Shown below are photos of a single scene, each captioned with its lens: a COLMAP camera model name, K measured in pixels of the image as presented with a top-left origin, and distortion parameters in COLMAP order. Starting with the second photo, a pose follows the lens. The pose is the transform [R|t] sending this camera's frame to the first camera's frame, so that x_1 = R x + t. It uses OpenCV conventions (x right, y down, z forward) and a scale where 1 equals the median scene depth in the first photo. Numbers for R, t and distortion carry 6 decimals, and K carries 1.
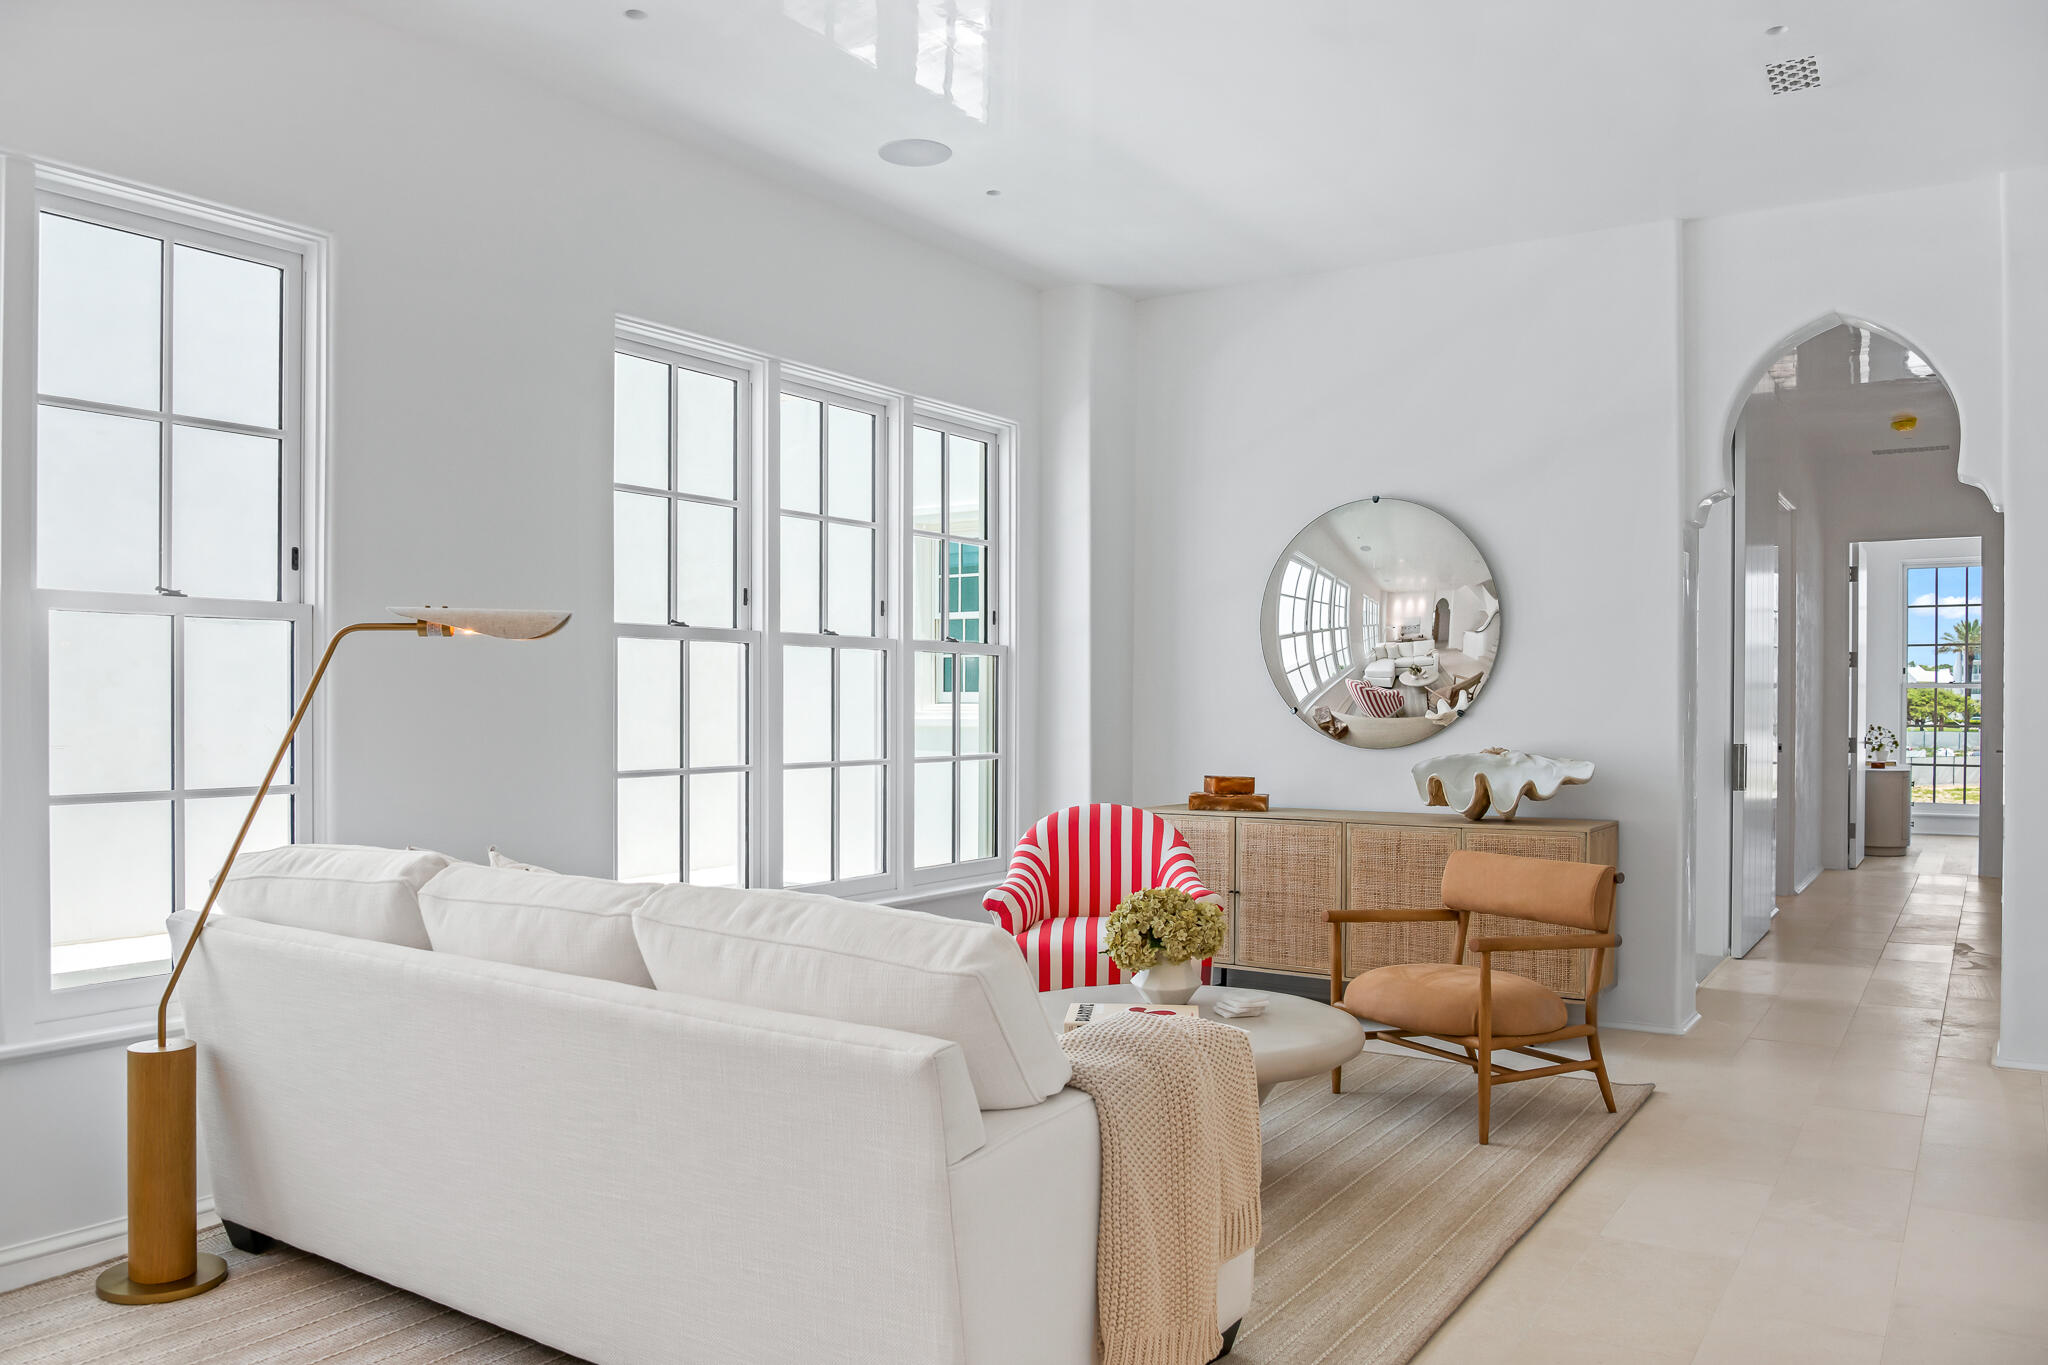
lens RADIAL K [[1552.0, 0, 983.4], [0, 1552.0, 730.9], [0, 0, 1]] dist [-0.048063, 0.002619]
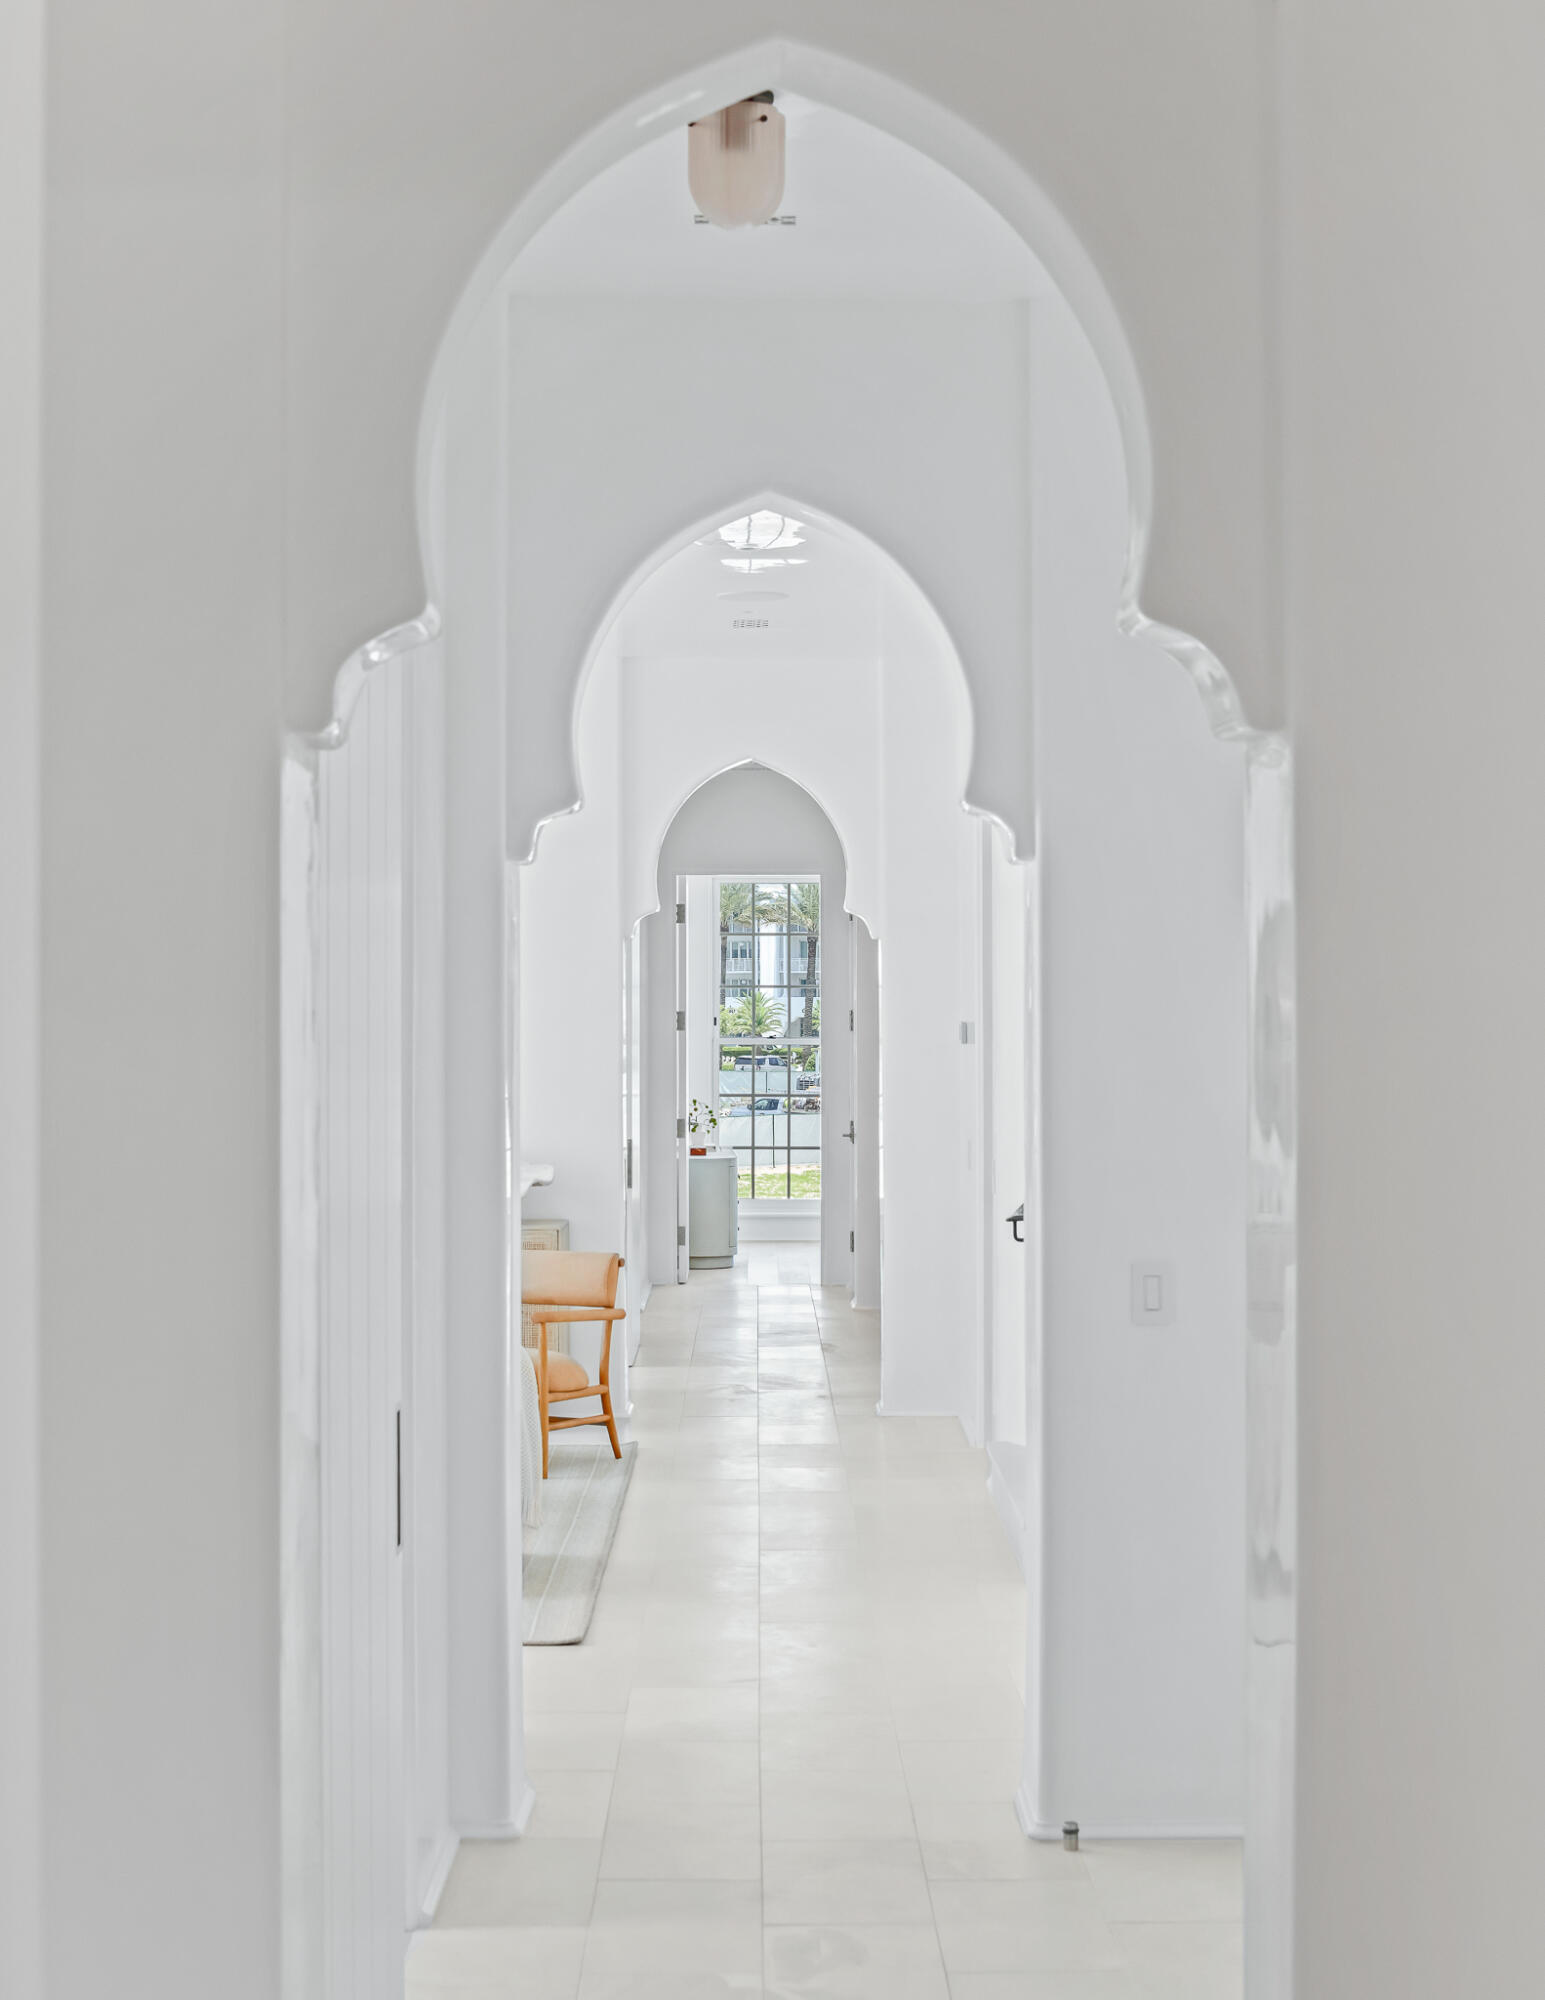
lens RADIAL K [[3473.5, 0, 772.1], [0, 3473.5, 1000.3], [0, 0, 1]] dist [0.006080, 0.000000]
pose [[0.830066, 0.002421, 0.557660, -0.698905], [0.009928, 0.999768, -0.019118, -0.039132], [-0.557577, 0.021406, 0.829849, -0.923177]]
